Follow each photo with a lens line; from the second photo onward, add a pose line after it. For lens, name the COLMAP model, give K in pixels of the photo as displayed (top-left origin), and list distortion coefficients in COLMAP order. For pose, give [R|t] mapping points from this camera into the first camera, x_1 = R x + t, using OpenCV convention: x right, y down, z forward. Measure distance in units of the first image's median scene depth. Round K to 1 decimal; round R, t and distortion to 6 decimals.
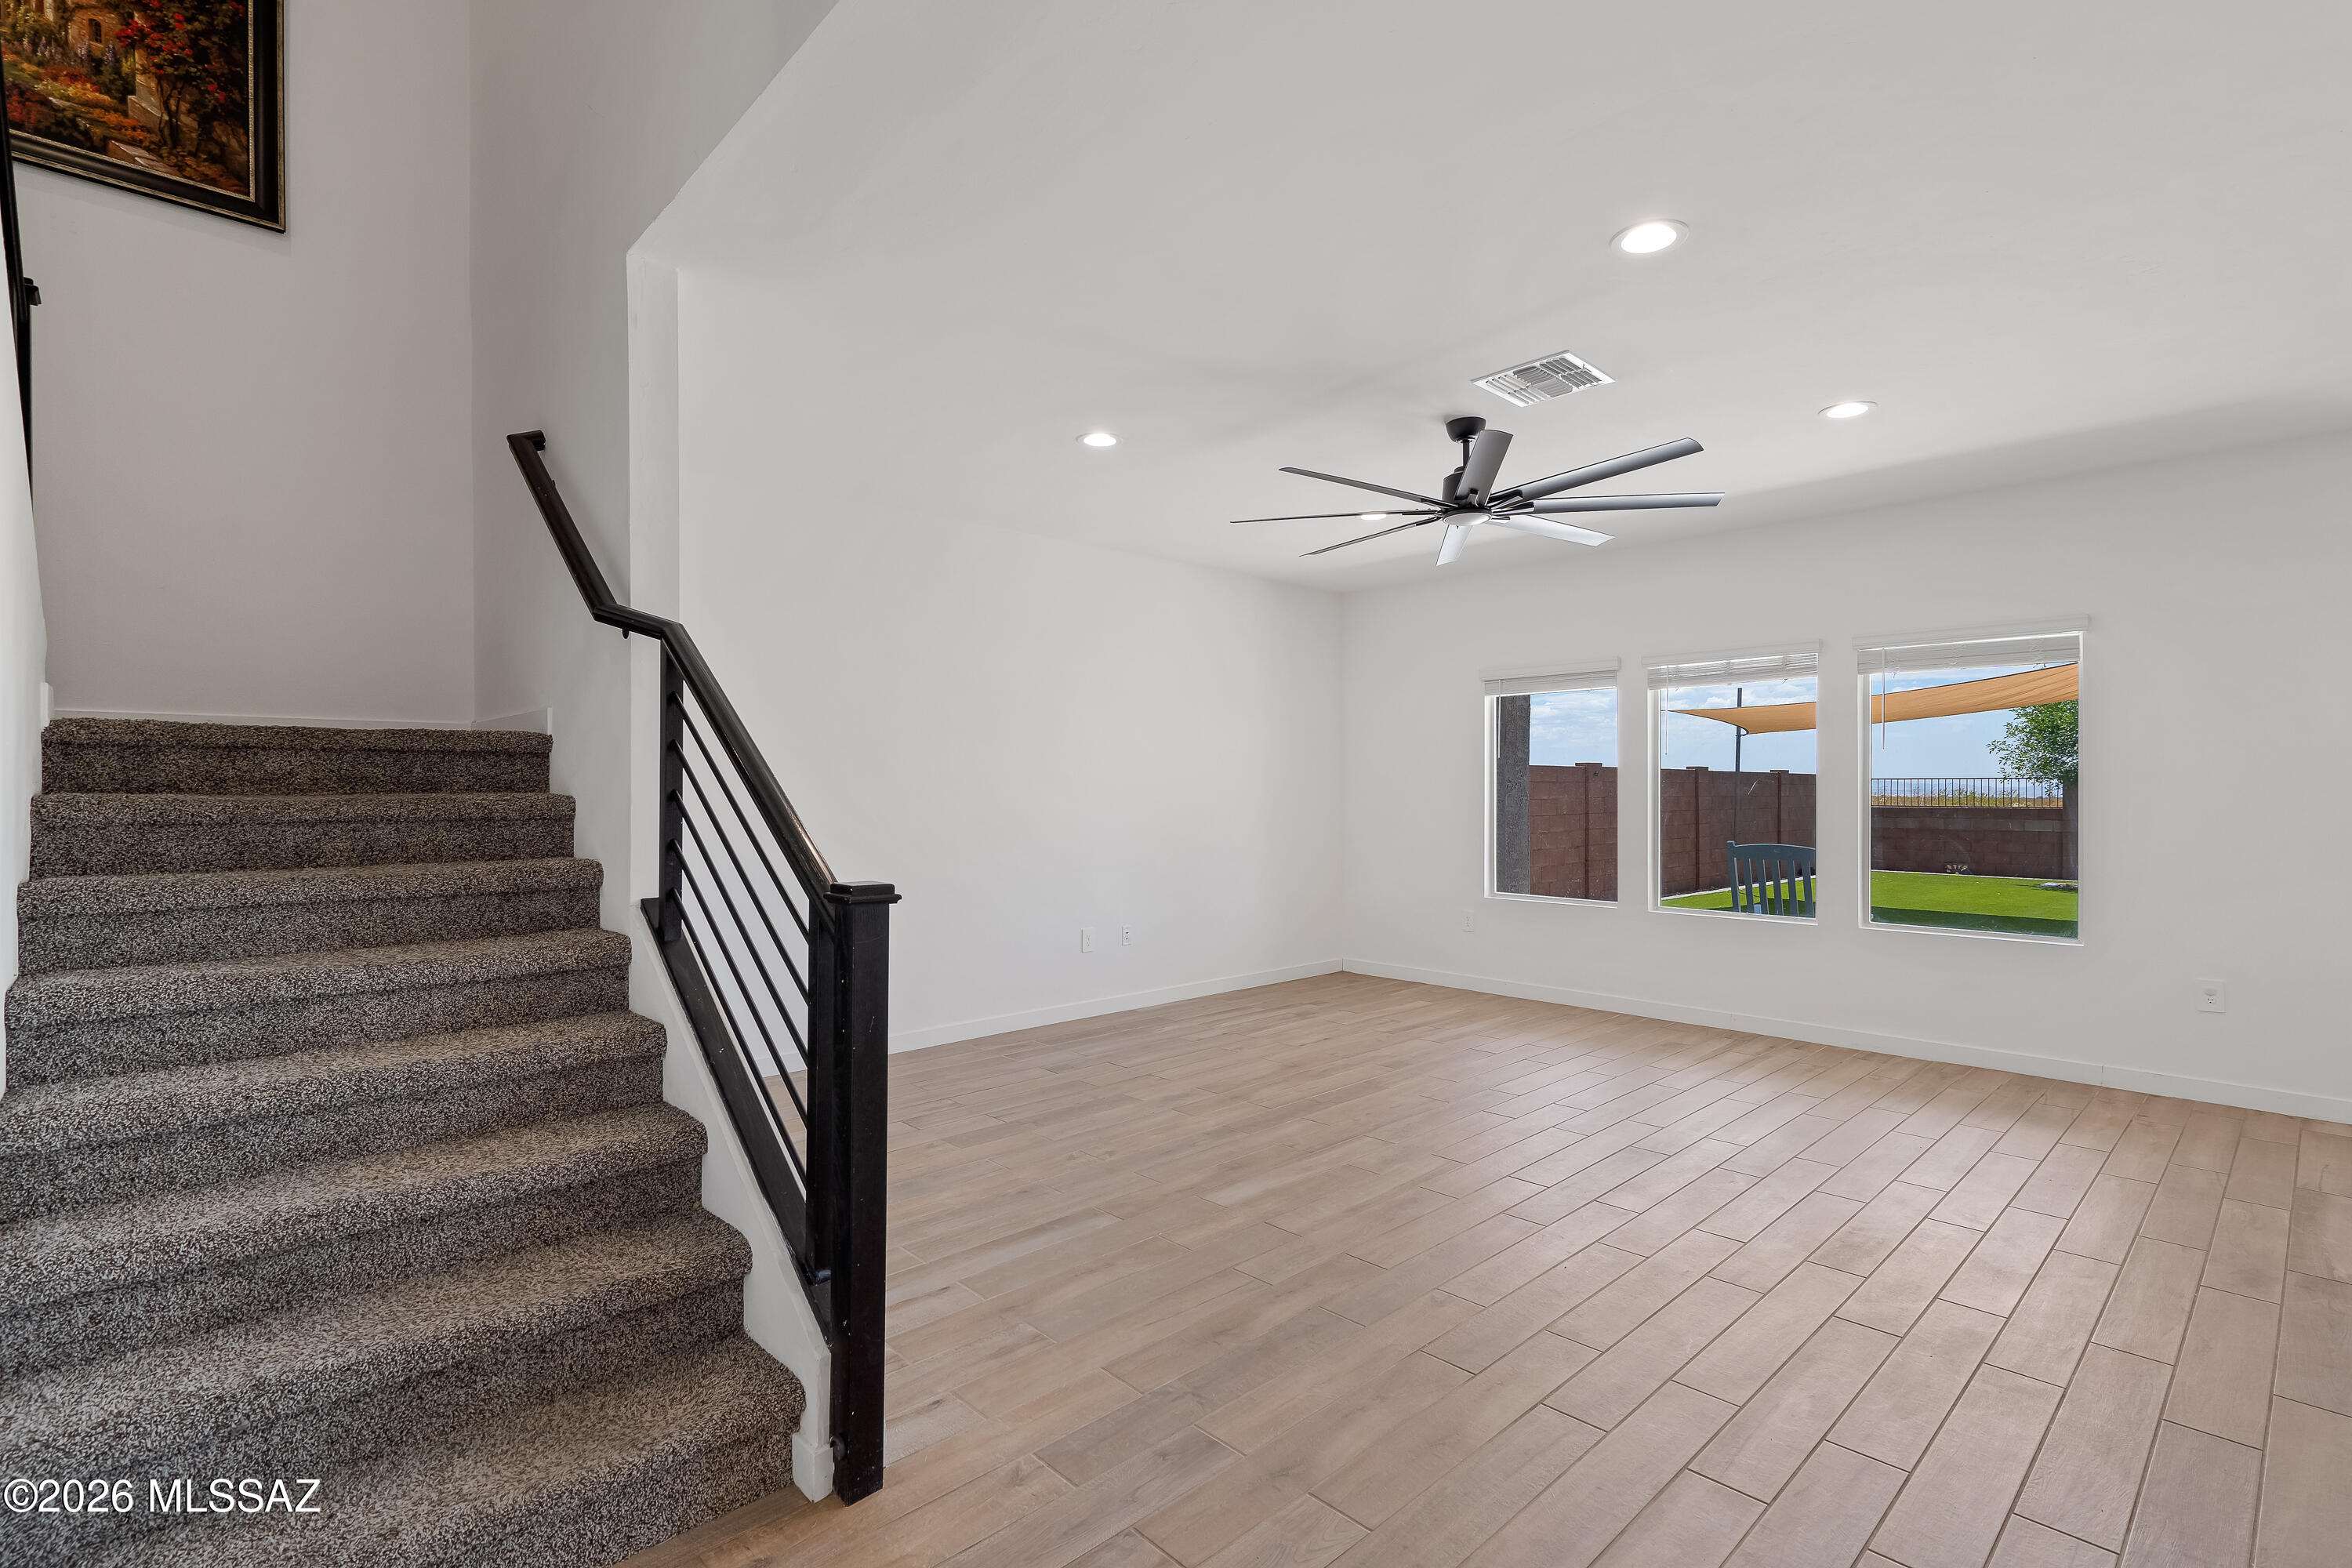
lens RADIAL K [[1082.6, 0, 1172.3], [0, 1082.6, 792.9], [0, 0, 1]] dist [-0.005933, 0.000316]
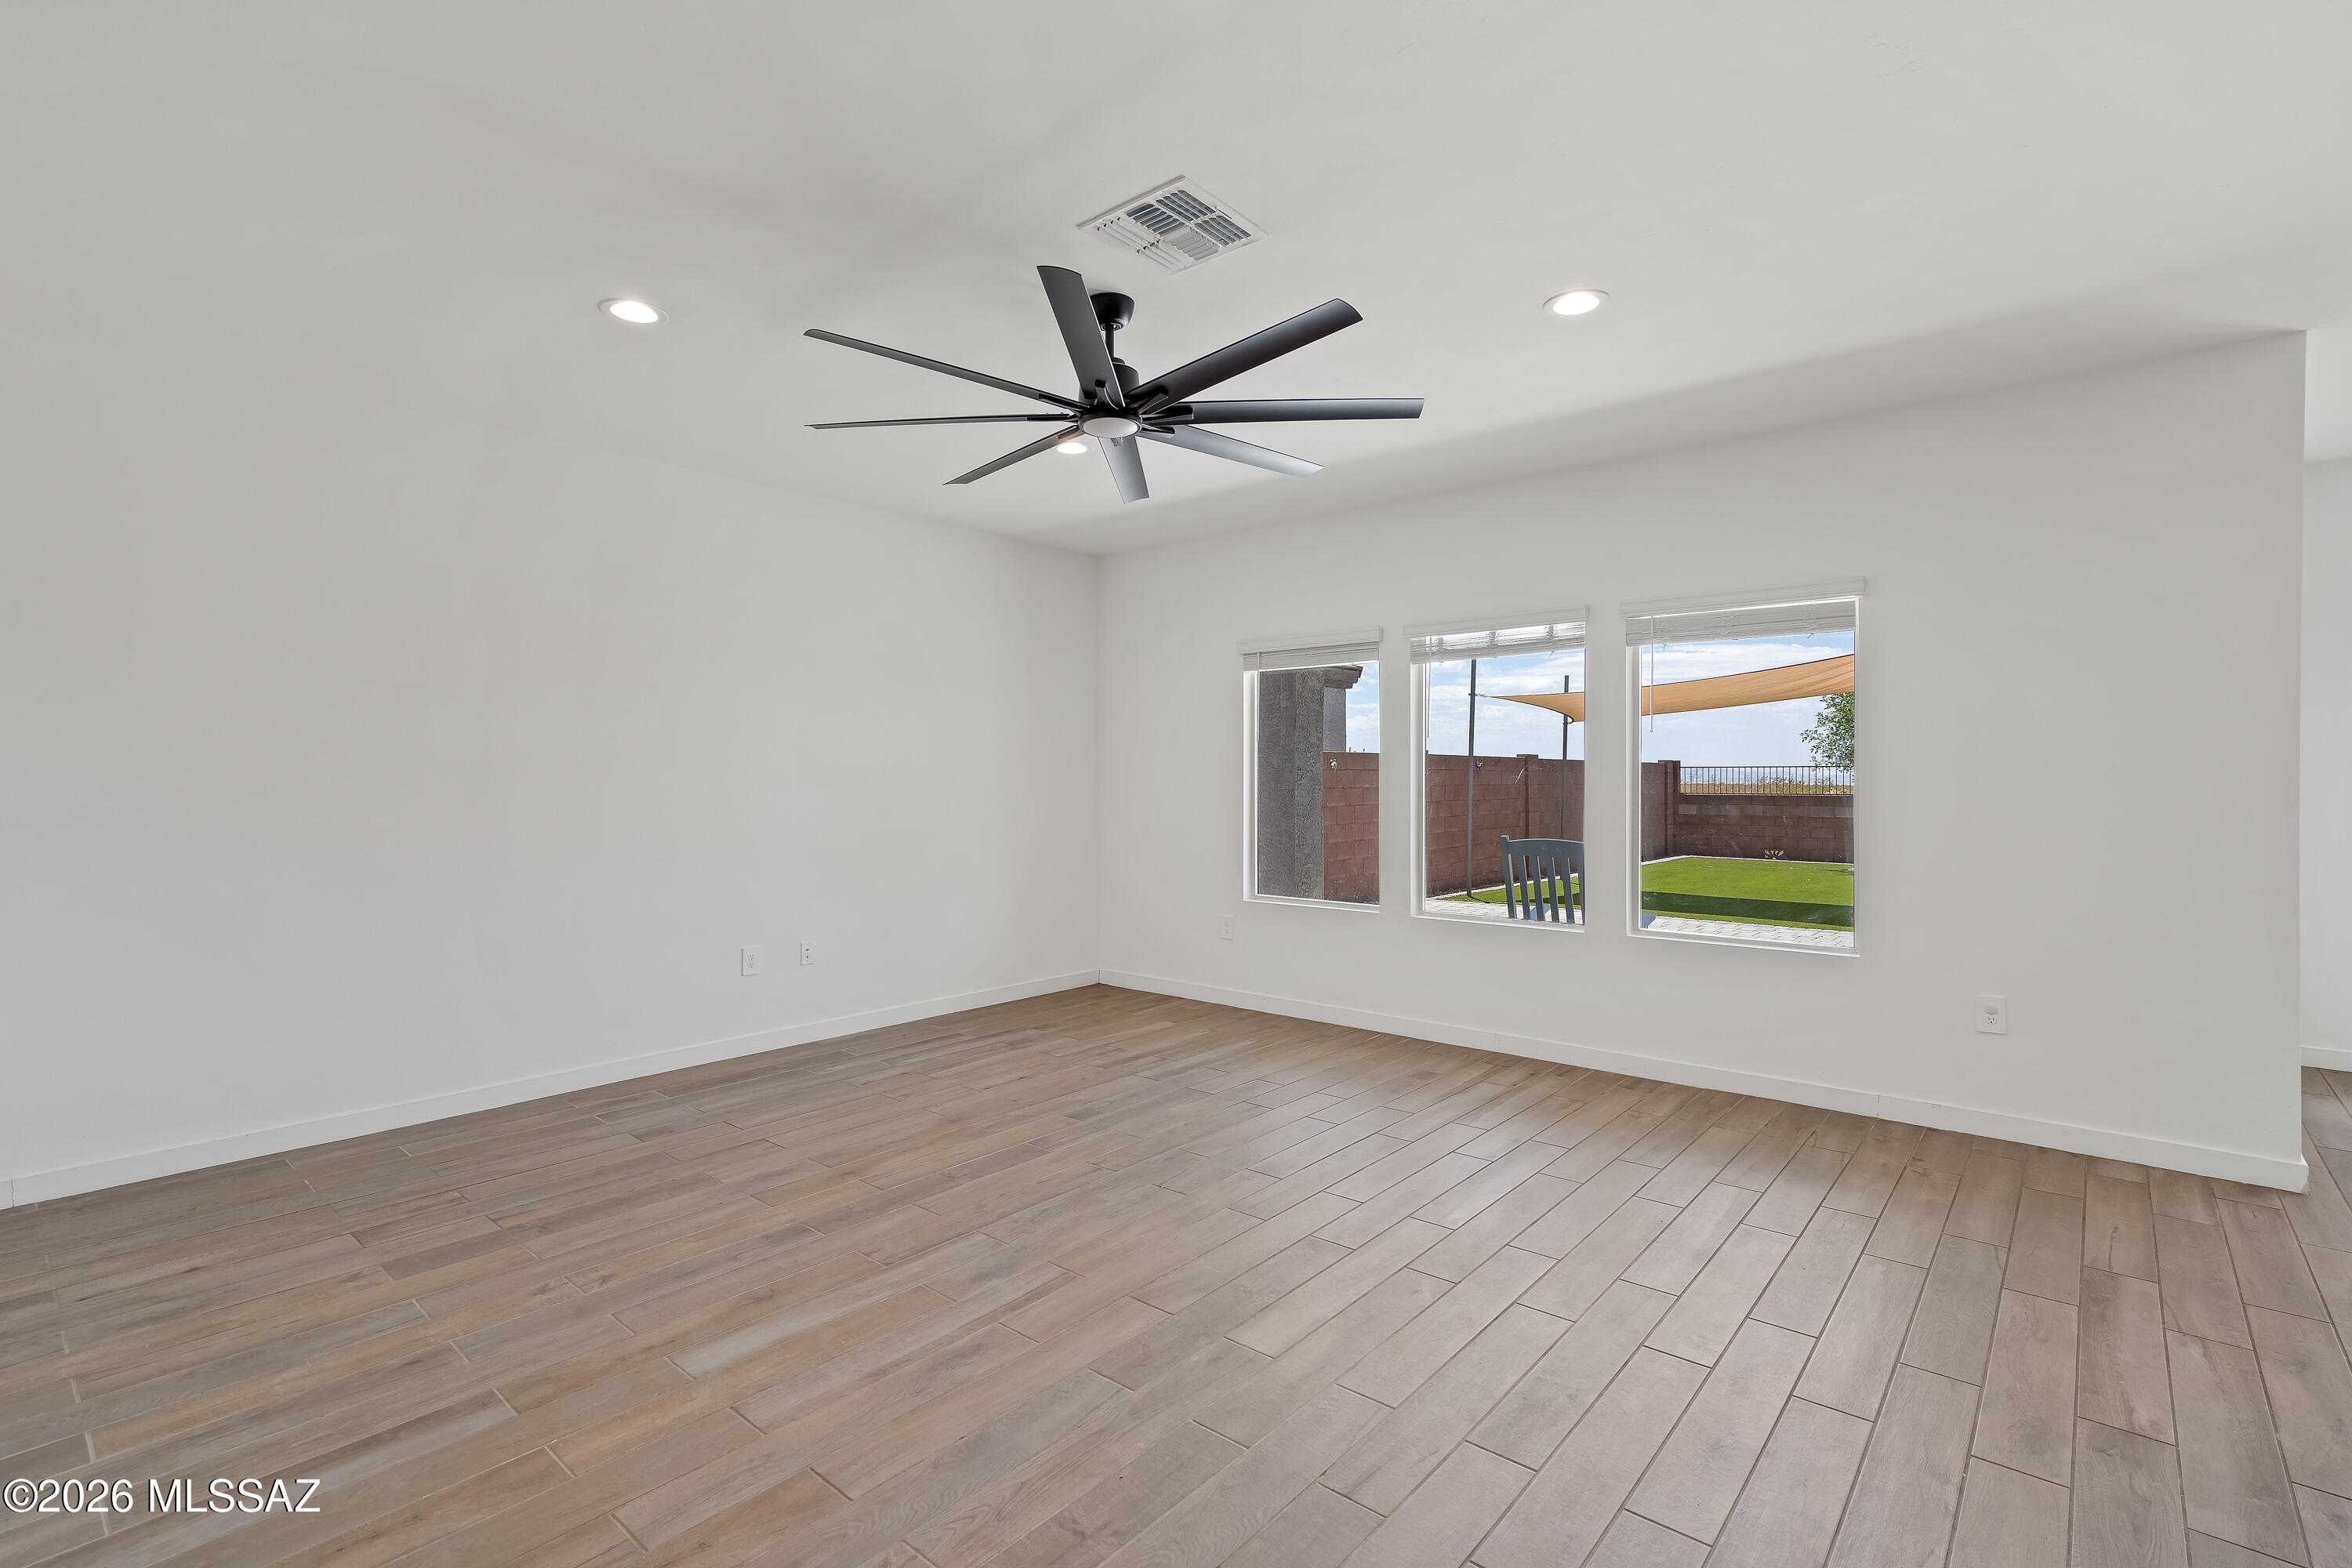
lens RADIAL K [[1075.1, 0, 1175.2], [0, 1075.1, 783.3], [0, 0, 1]] dist [-0.004392, 0.000221]
pose [[0.993804, -0.000245, 0.111149, 0.205924], [-0.000063, 0.999996, 0.002769, -0.001380], [-0.111149, -0.002759, 0.993800, 0.206118]]
